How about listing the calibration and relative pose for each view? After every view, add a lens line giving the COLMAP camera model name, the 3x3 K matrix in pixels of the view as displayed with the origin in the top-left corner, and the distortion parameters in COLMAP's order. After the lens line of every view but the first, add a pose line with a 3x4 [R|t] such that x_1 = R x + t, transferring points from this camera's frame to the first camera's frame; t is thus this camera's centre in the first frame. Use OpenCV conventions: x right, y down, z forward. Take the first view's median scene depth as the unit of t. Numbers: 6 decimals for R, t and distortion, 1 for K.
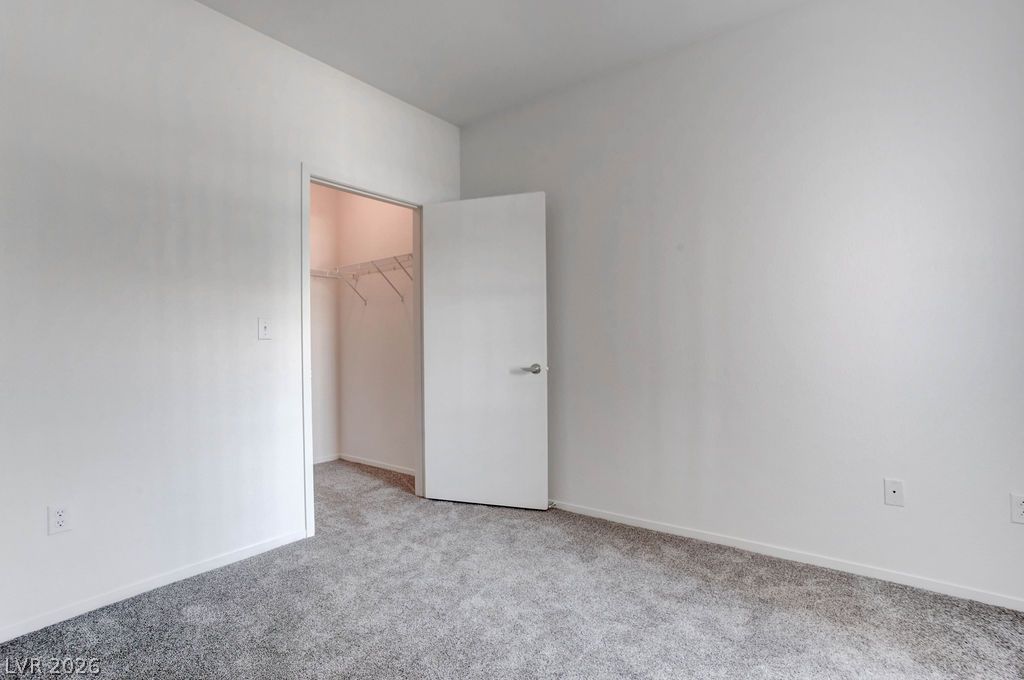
lens RADIAL K [[508.1, 0, 513.1], [0, 508.1, 352.3], [0, 0, 1]] dist [-0.051756, 0.033469]
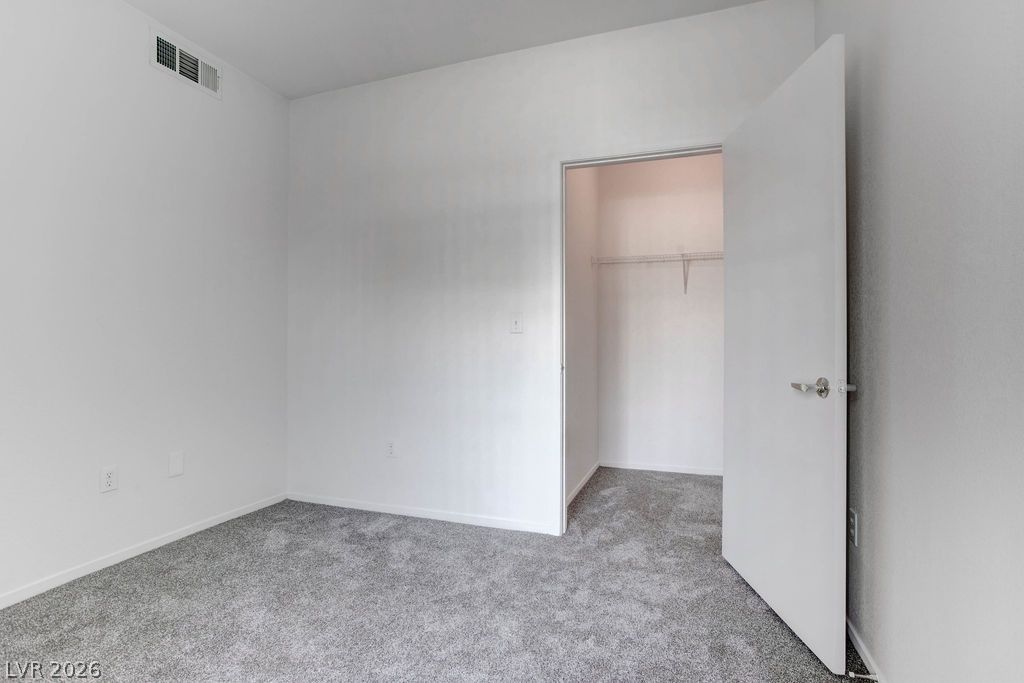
lens RADIAL K [[504.4, 0, 515.1], [0, 504.4, 346.5], [0, 0, 1]] dist [-0.048849, 0.033501]
pose [[0.300207, 0.018553, -0.953694, 0.631289], [-0.019147, 0.999727, 0.013422, -0.013964], [0.953682, 0.014231, 0.300480, 0.800841]]
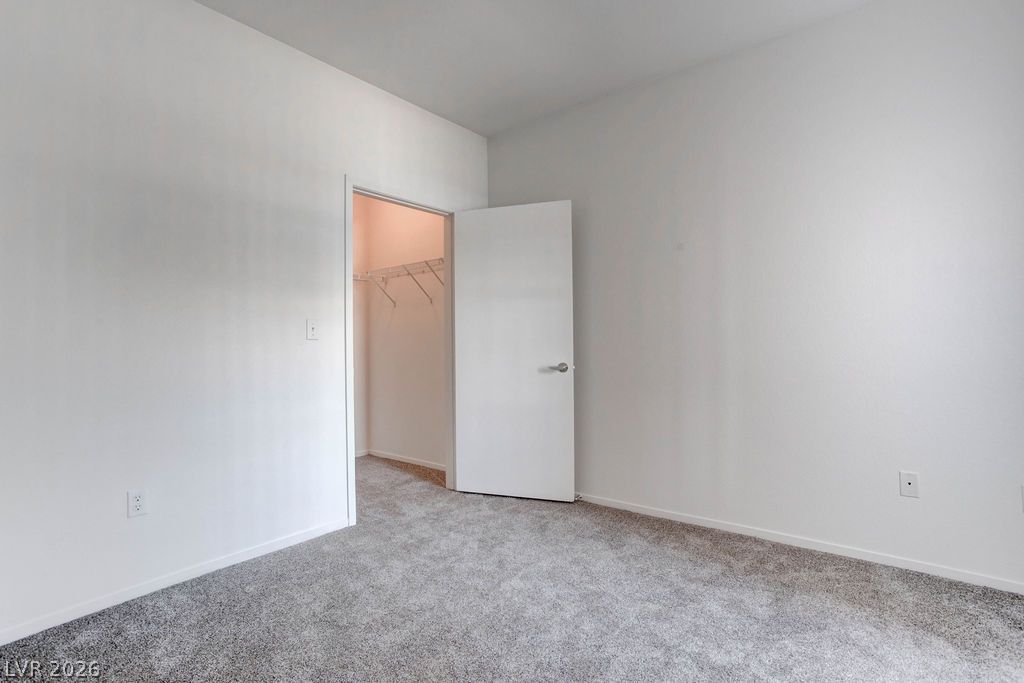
lens RADIAL K [[504.4, 0, 515.1], [0, 504.4, 346.5], [0, 0, 1]] dist [-0.048849, 0.033501]
pose [[0.999787, -0.000874, -0.020623, -0.047480], [0.000642, 0.999936, -0.011252, 0.000886], [0.020632, 0.011237, 0.999724, -0.068548]]
